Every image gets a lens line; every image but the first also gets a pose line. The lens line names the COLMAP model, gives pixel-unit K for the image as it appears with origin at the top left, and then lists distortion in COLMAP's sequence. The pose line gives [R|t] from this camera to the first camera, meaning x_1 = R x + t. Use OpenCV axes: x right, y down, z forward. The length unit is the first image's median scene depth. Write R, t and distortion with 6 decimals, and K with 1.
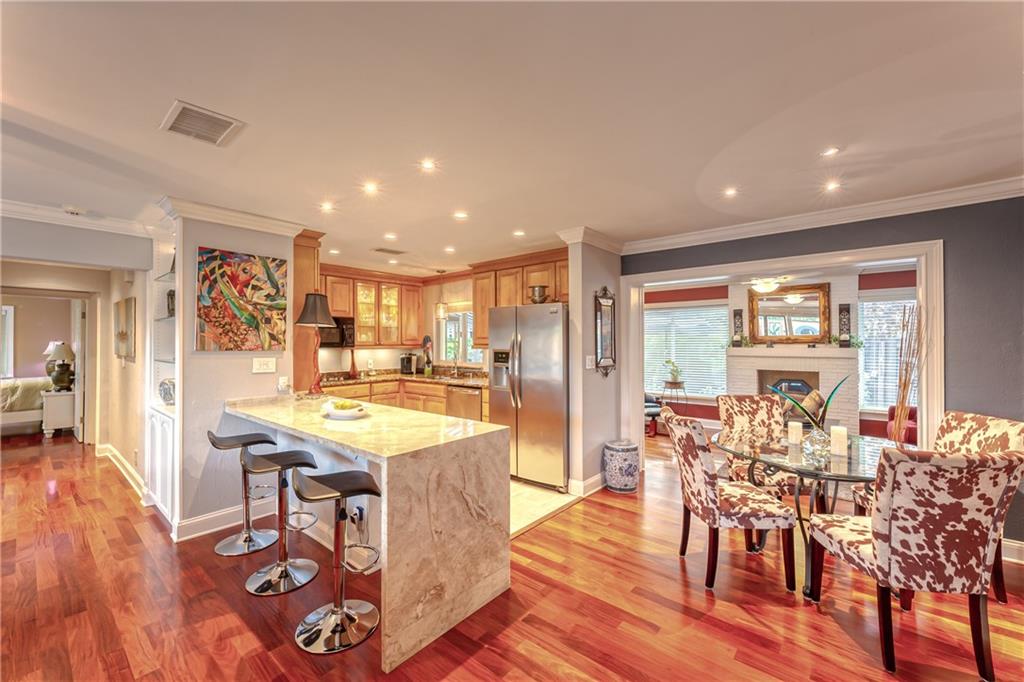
lens RADIAL K [[412.0, 0, 512.0], [0, 412.0, 341.0], [0, 0, 1]] dist [-0.000386, -0.000217]
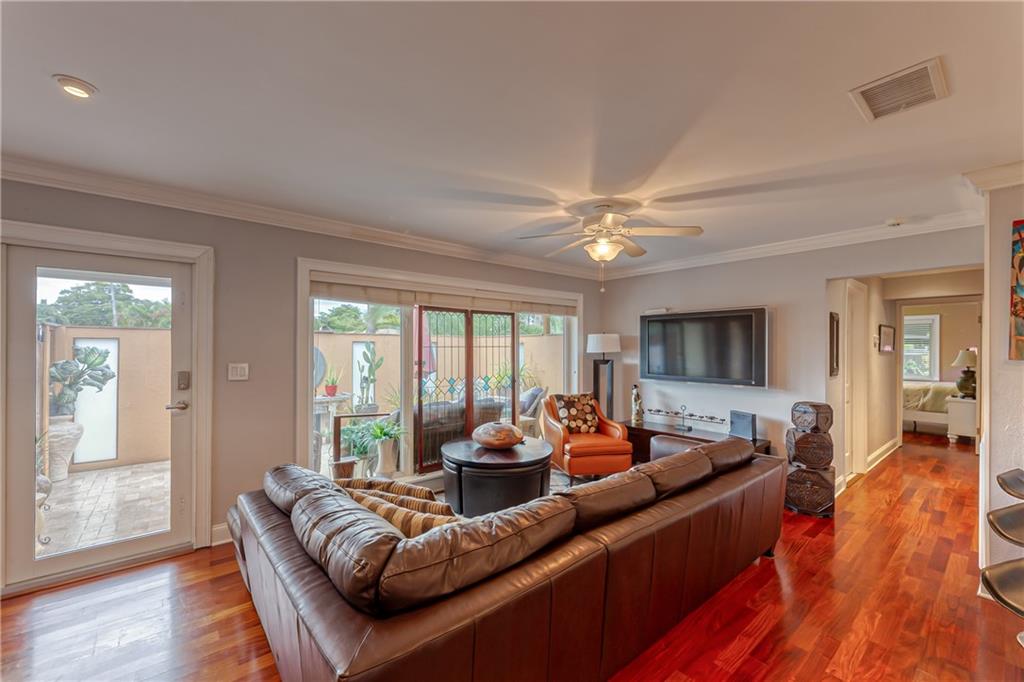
lens RADIAL K [[413.3, 0, 509.2], [0, 413.3, 346.7], [0, 0, 1]] dist [0.000471, 0.000049]
pose [[-0.178729, -0.000290, -0.983898, 0.109216], [-0.000680, 1.000000, -0.000172, 0.000309], [0.983898, 0.000639, -0.178729, 0.170352]]
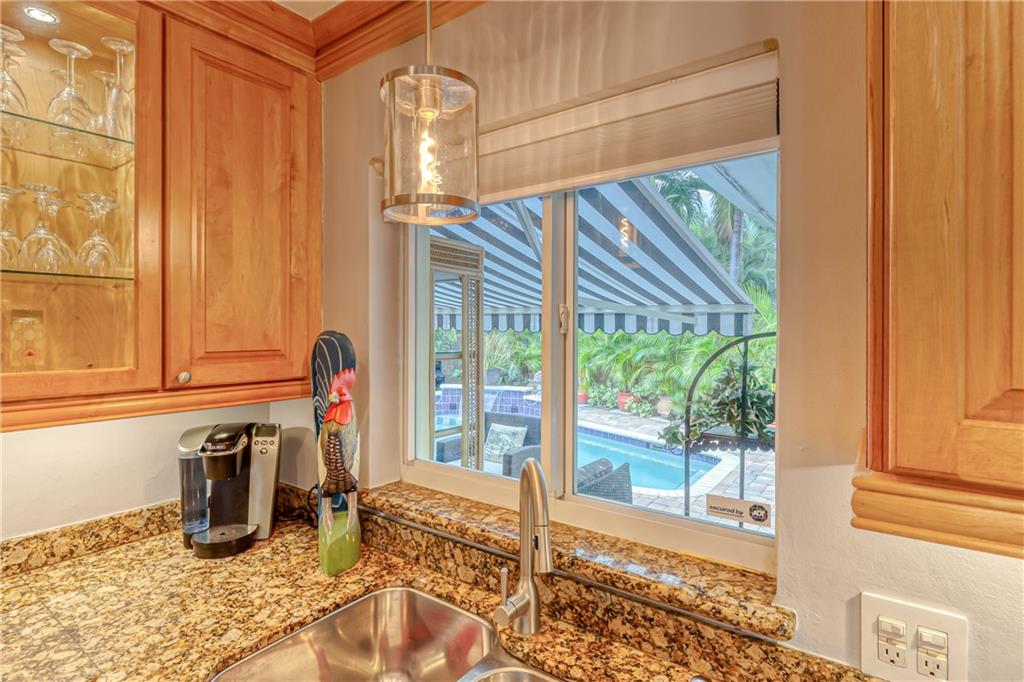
lens RADIAL K [[513.2, 0, 513.4], [0, 513.2, 329.7], [0, 0, 1]] dist [-0.000262, -0.000165]
pose [[0.997540, 0.005010, 0.069918, -0.224951], [-0.005386, 0.999972, 0.005198, -0.024122], [-0.069890, -0.005562, 0.997539, 1.210898]]
